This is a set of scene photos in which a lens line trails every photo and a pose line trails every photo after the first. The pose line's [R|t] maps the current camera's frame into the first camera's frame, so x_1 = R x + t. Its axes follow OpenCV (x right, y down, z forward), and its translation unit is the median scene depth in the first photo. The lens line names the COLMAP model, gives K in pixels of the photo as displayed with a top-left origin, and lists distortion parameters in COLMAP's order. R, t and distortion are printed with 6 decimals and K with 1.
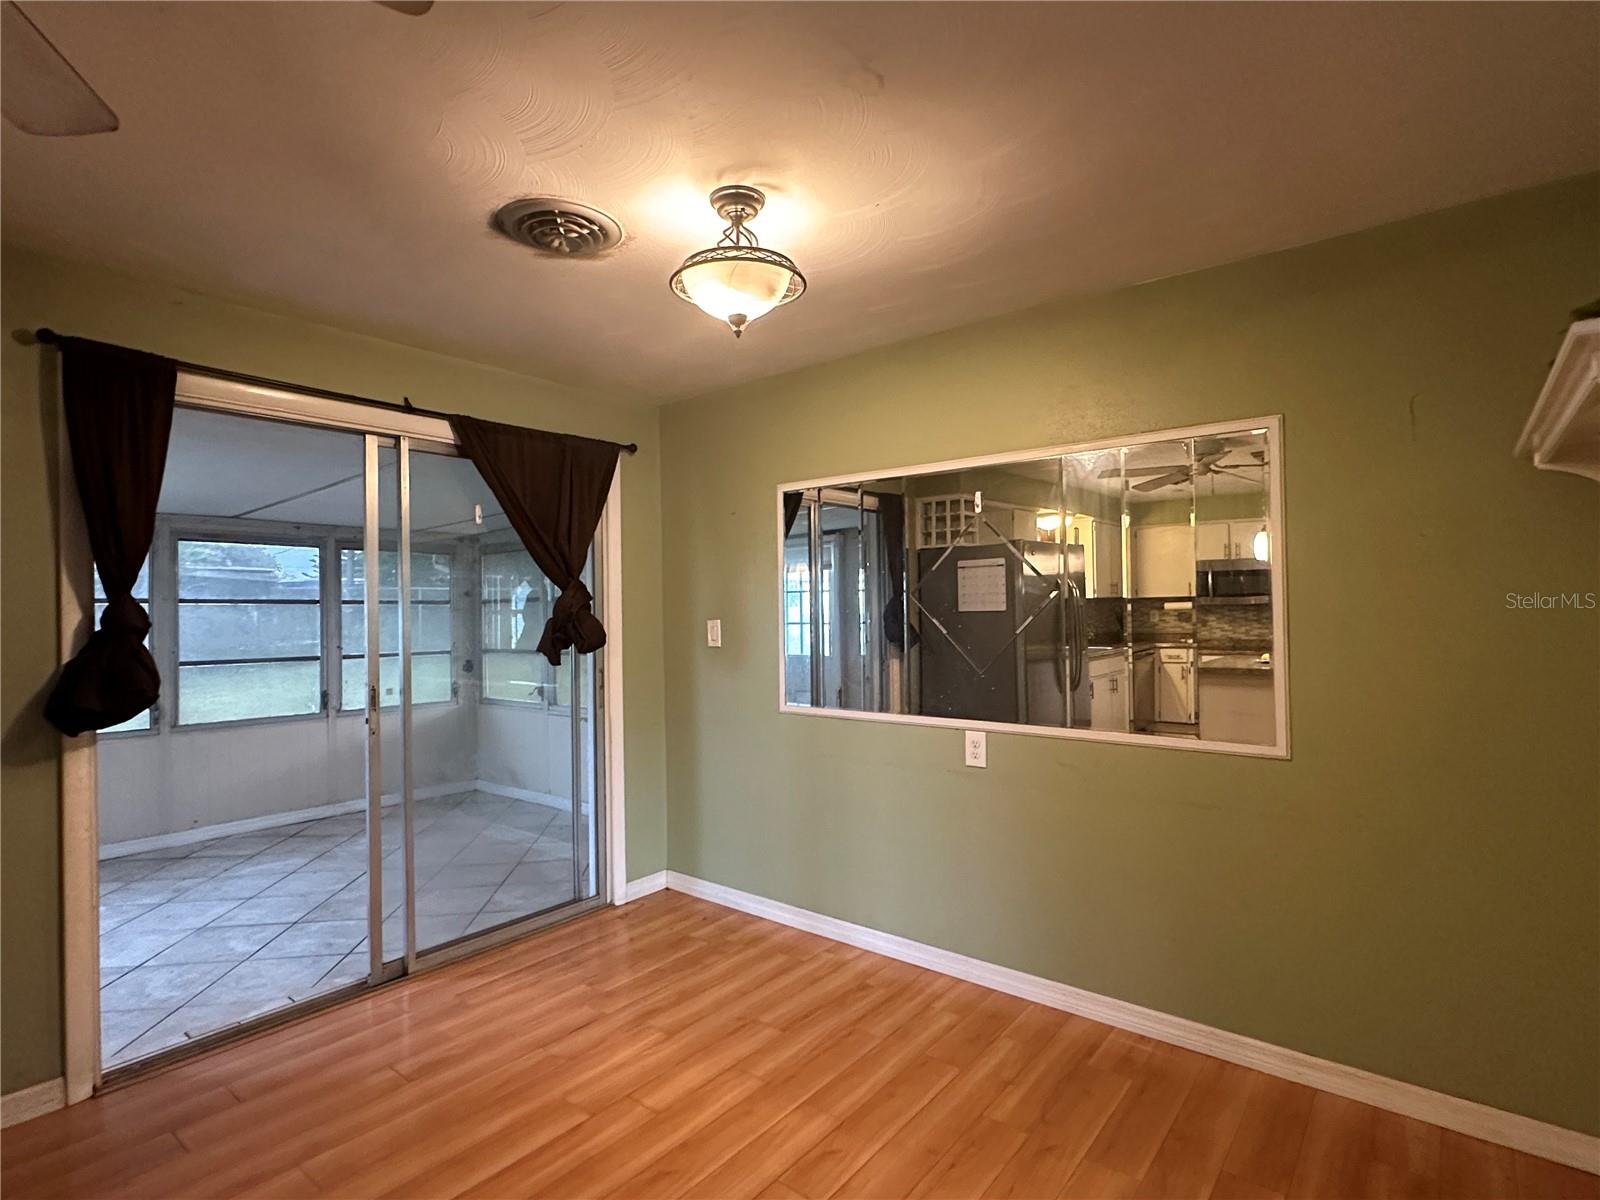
lens RADIAL K [[814.0, 0, 788.6], [0, 814.0, 600.5], [0, 0, 1]] dist [-0.003019, 0.001853]
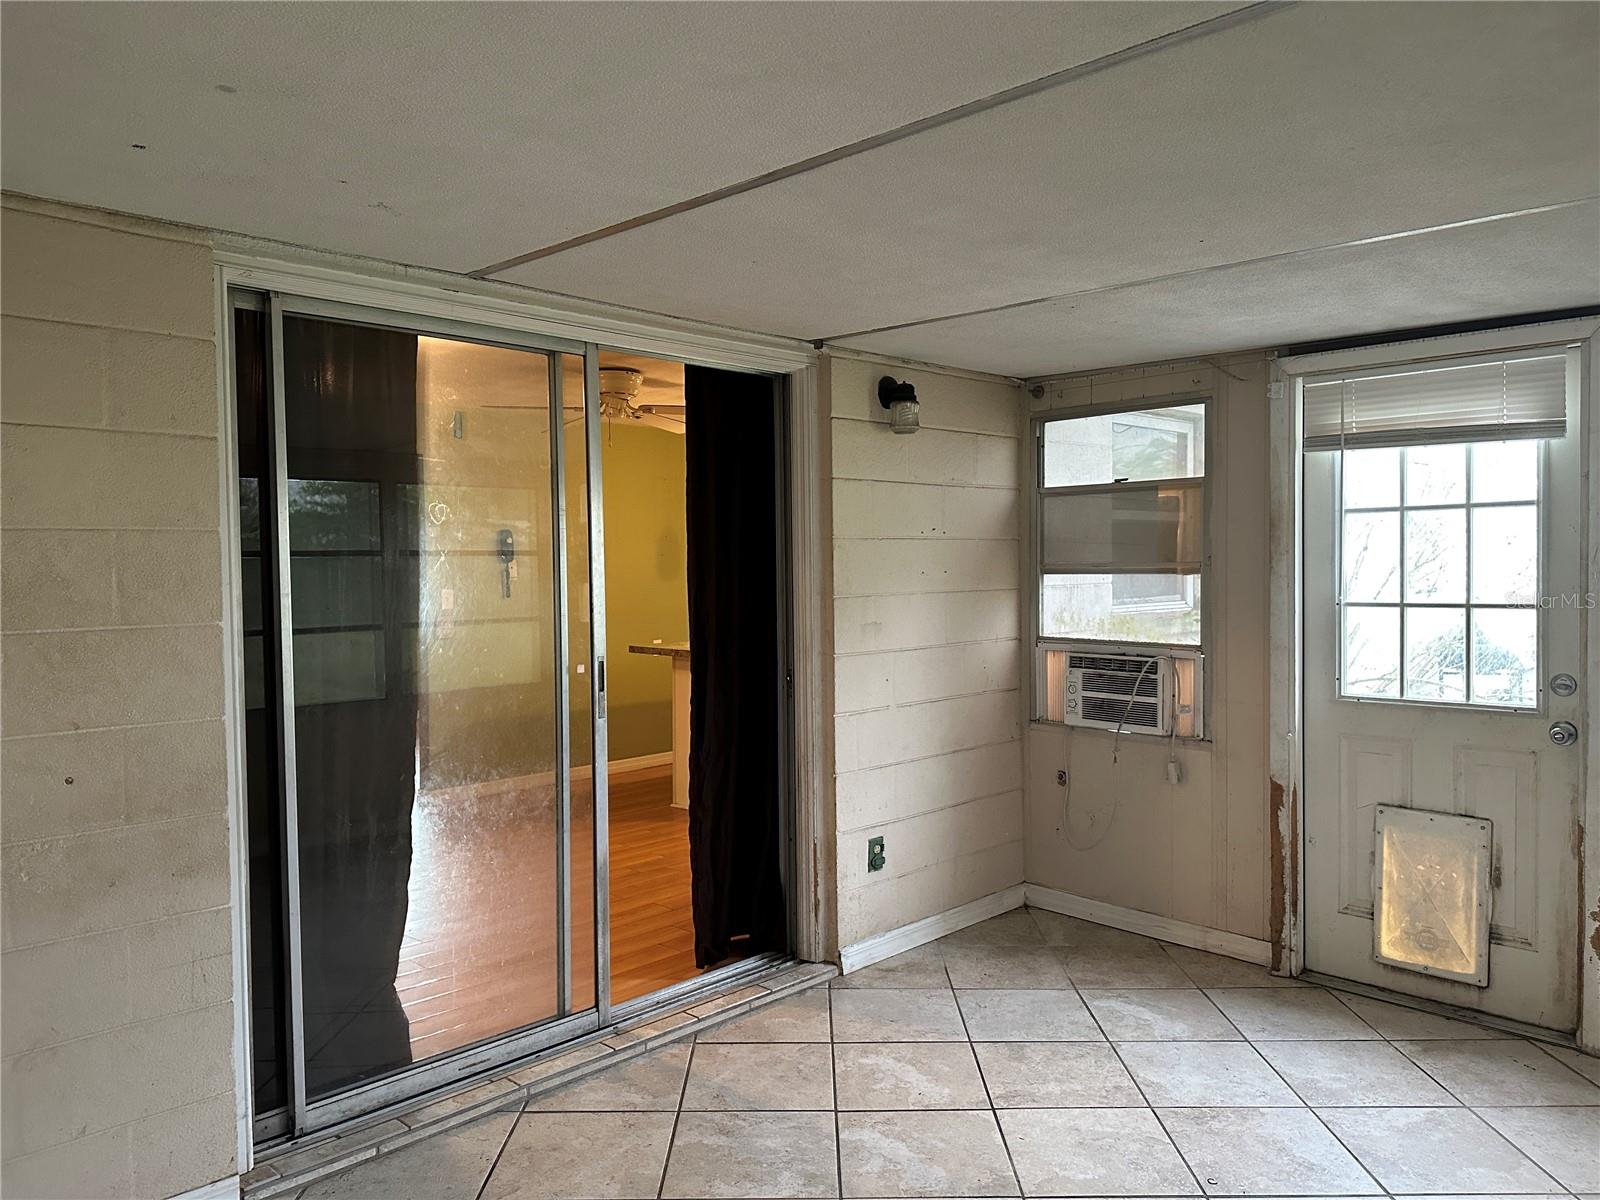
lens RADIAL K [[1126.5, 0, 810.7], [0, 1126.5, 592.6], [0, 0, 1]] dist [0.057379, -0.065346]
pose [[-0.995239, 0.028840, 0.093102, -0.855343], [0.029370, 0.999559, 0.004321, 0.043374], [-0.092936, 0.007035, -0.995647, 2.158071]]
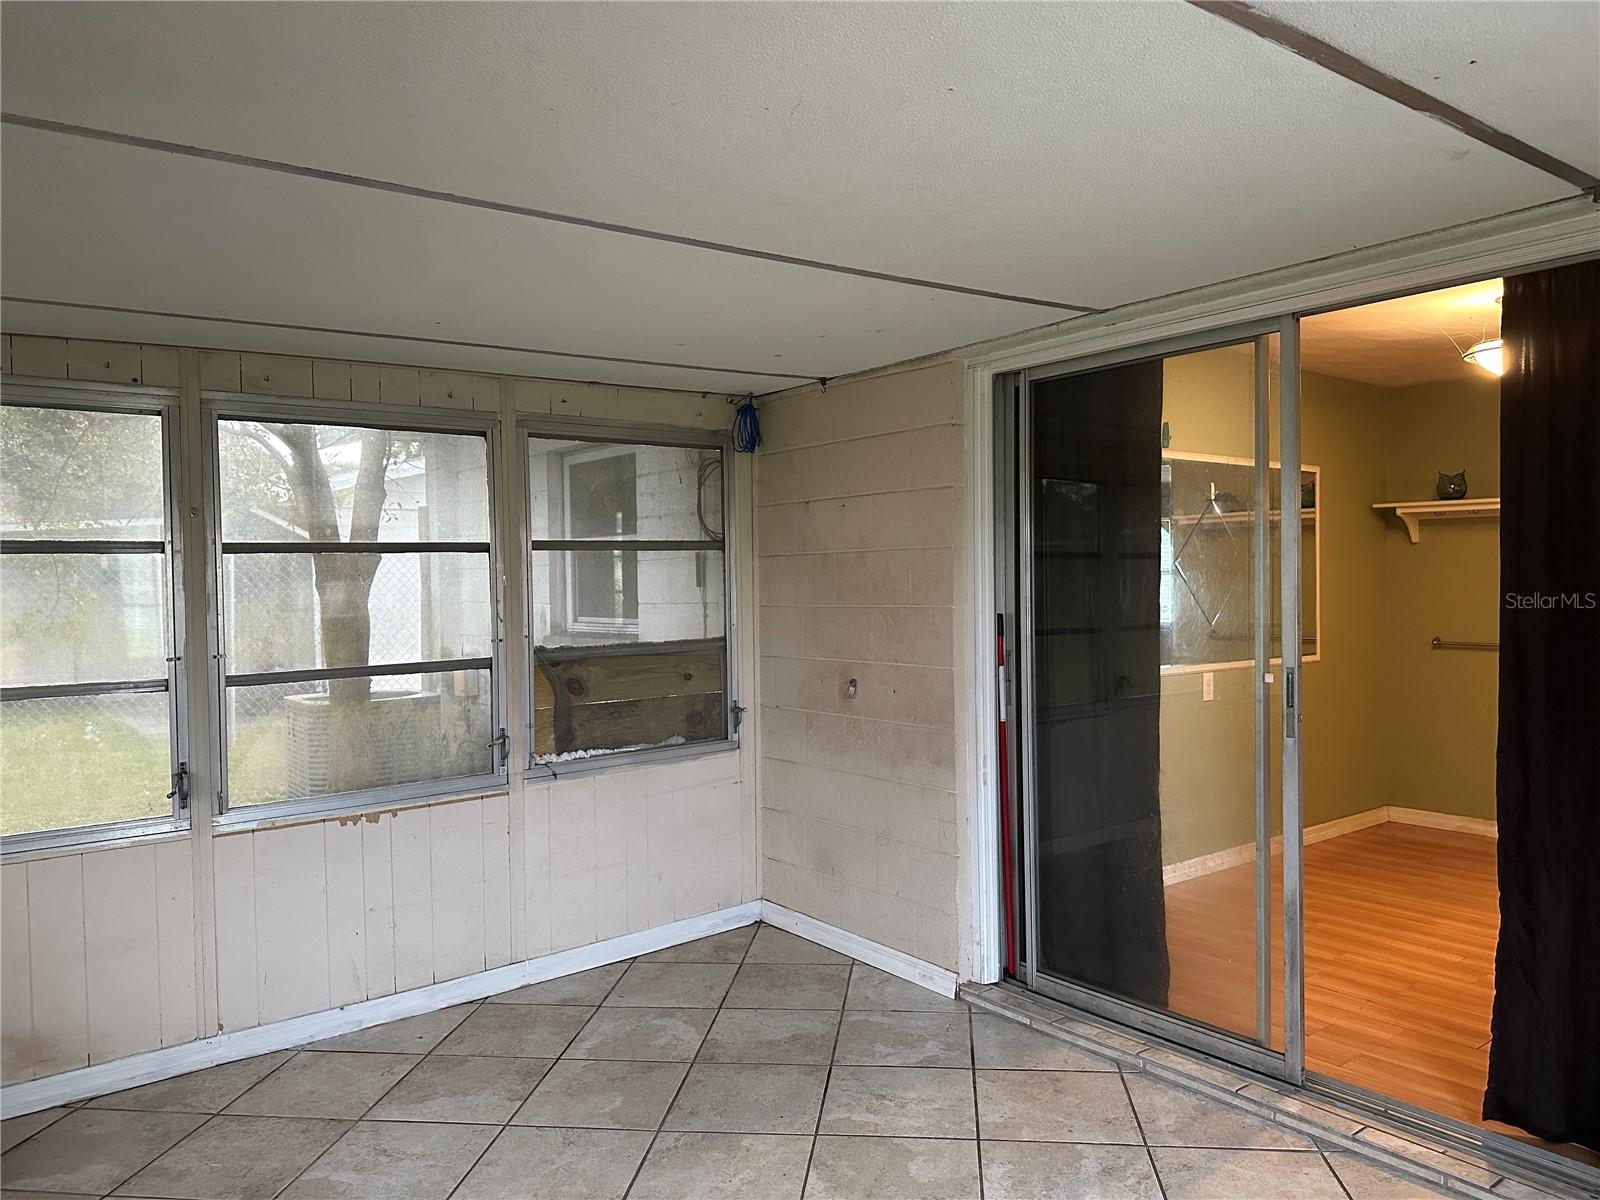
lens RADIAL K [[1126.5, 0, 791.8], [0, 1126.5, 592.8], [0, 0, 1]] dist [0.057379, -0.065346]
pose [[0.219074, 0.005076, 0.975695, -1.632348], [-0.001360, 0.999987, -0.004897, 0.045955], [-0.975707, -0.000254, 0.219078, 1.246919]]
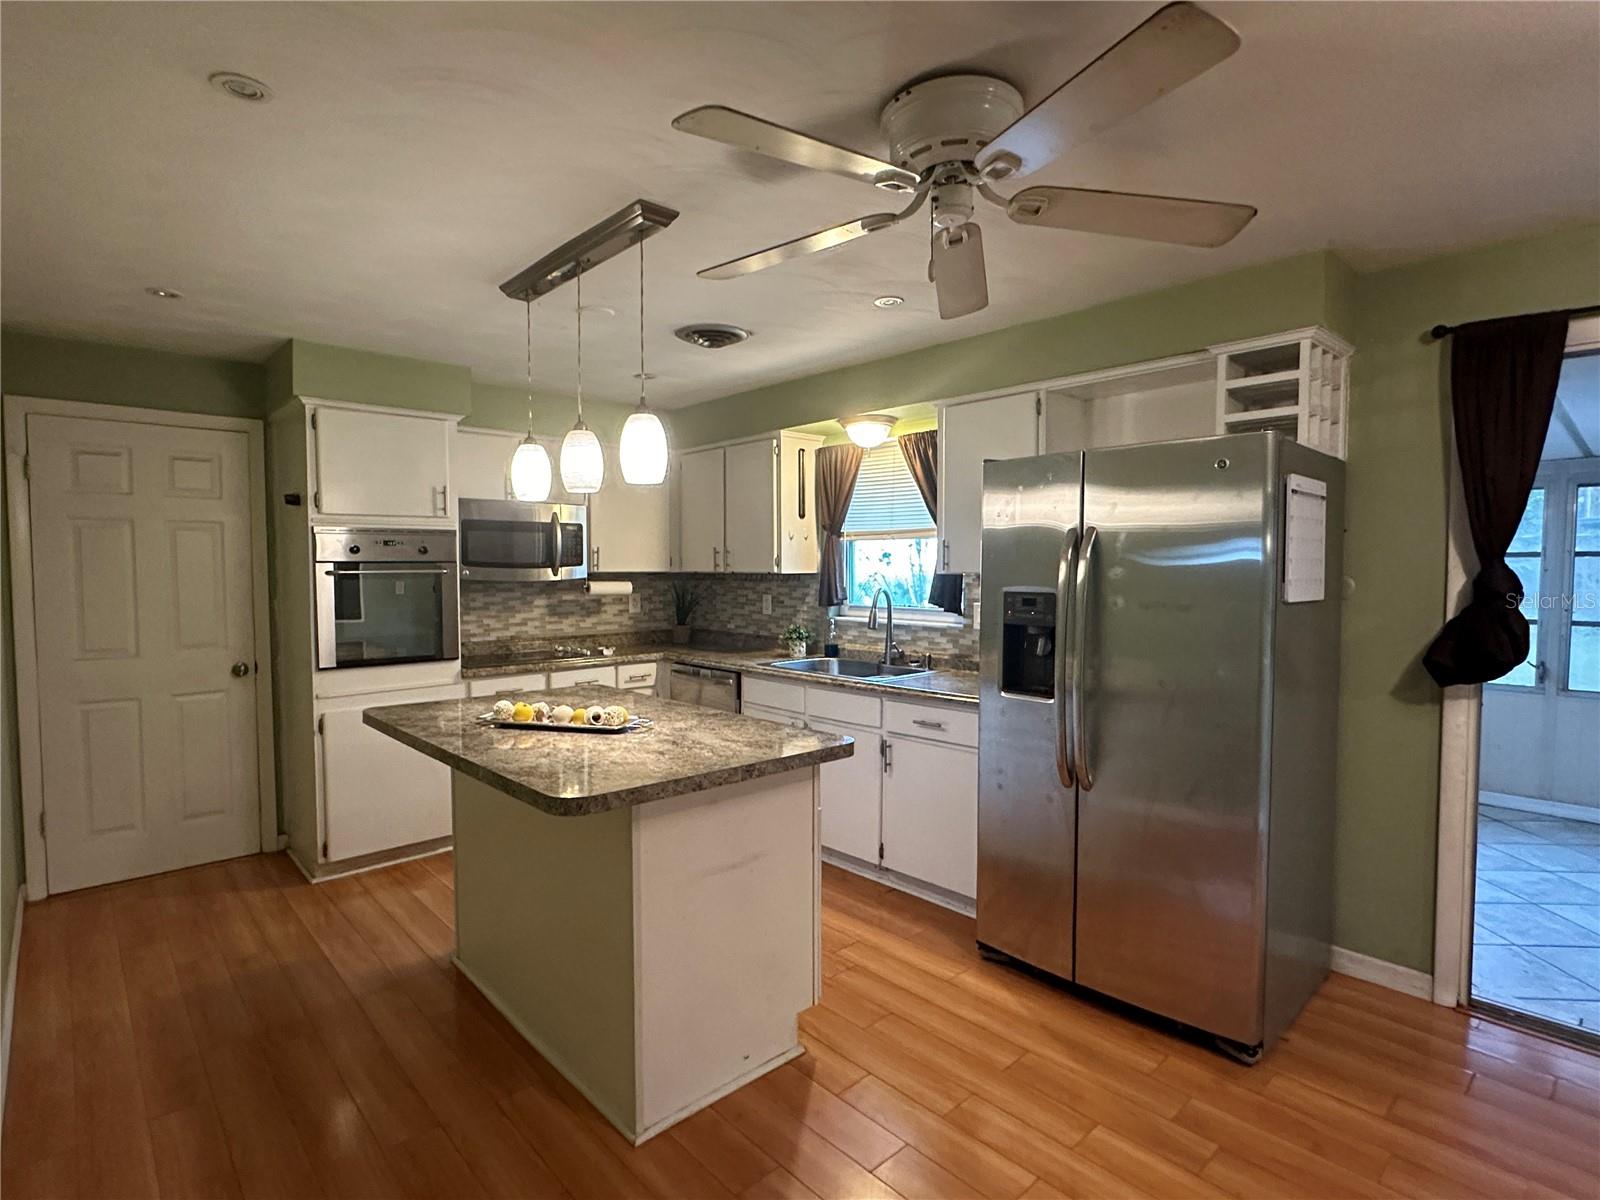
lens RADIAL K [[814.0, 0, 803.2], [0, 814.0, 601.3], [0, 0, 1]] dist [-0.003019, 0.001853]
pose [[-0.137104, 0.061180, -0.988665, 0.268585], [0.014335, 0.998109, 0.059776, -0.023047], [0.990453, -0.005977, -0.137722, 0.213767]]
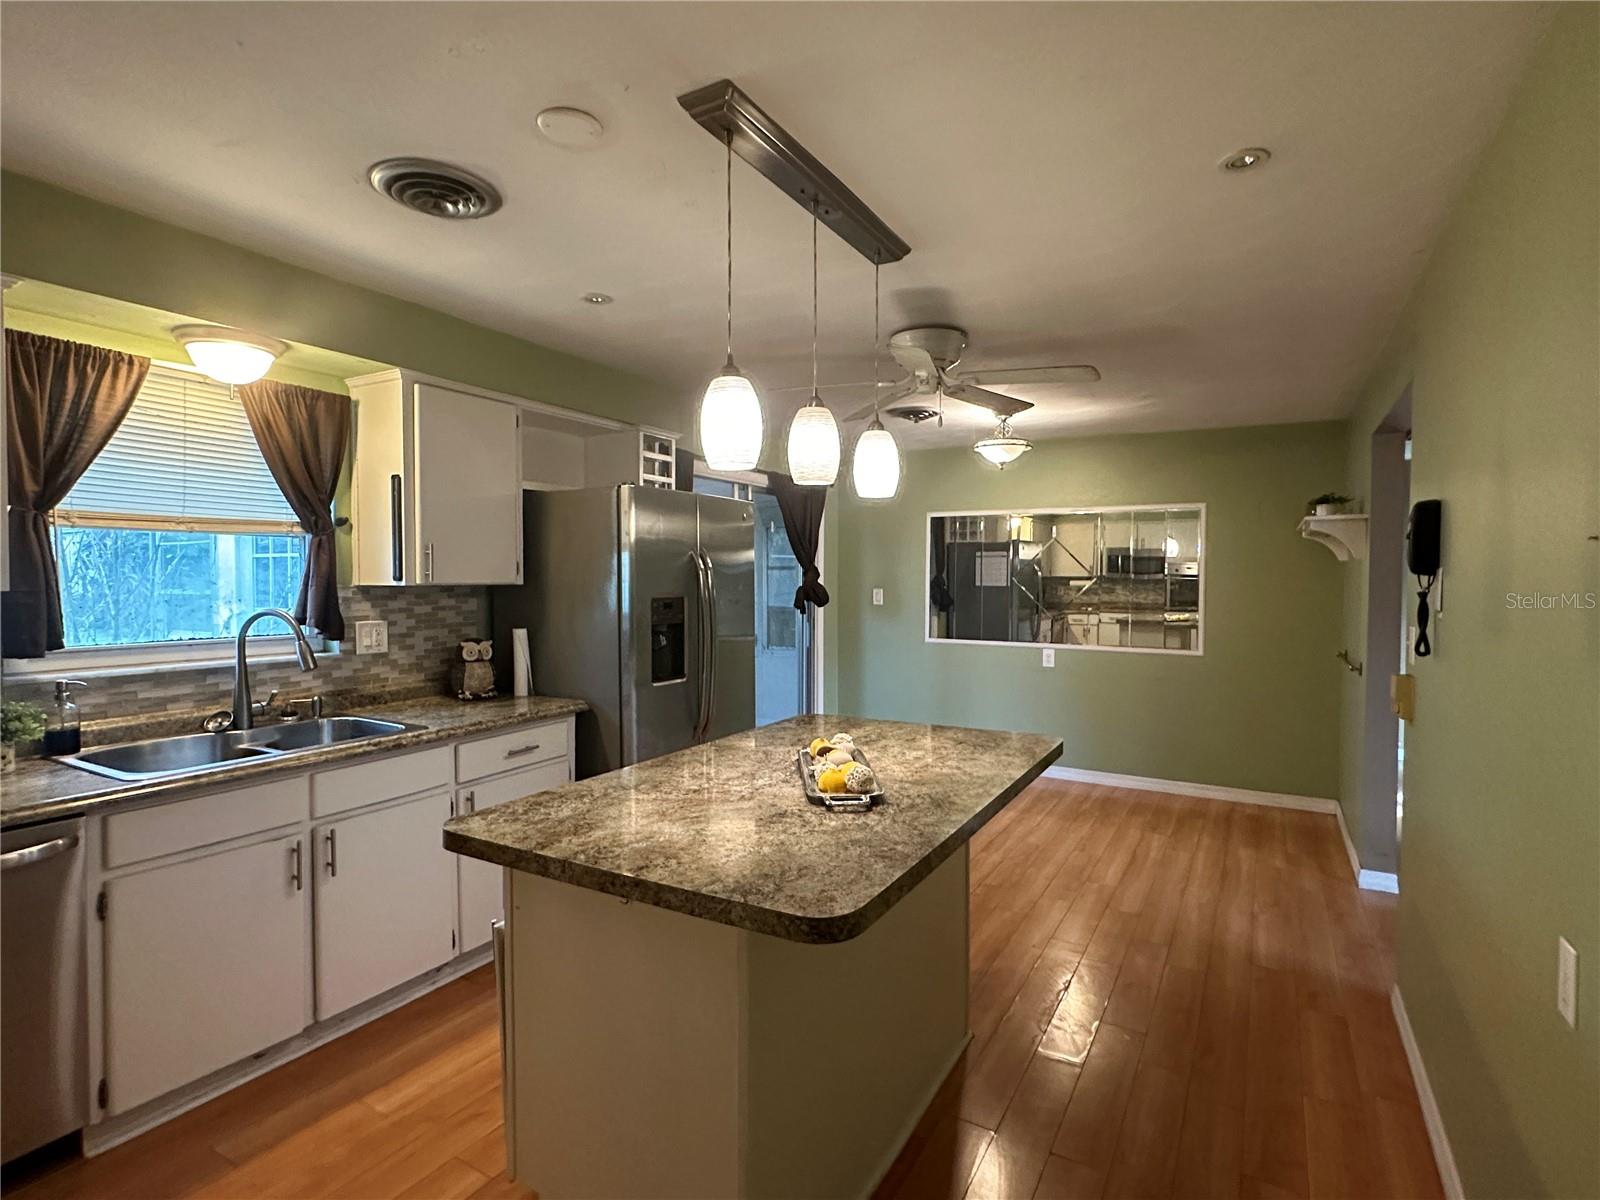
lens RADIAL K [[814.0, 0, 789.4], [0, 814.0, 601.1], [0, 0, 1]] dist [-0.003019, 0.001853]
pose [[0.987252, 0.015518, 0.158410, -0.697187], [-0.021972, 0.998995, 0.039071, -0.017448], [-0.157644, -0.042054, 0.986600, -0.826030]]
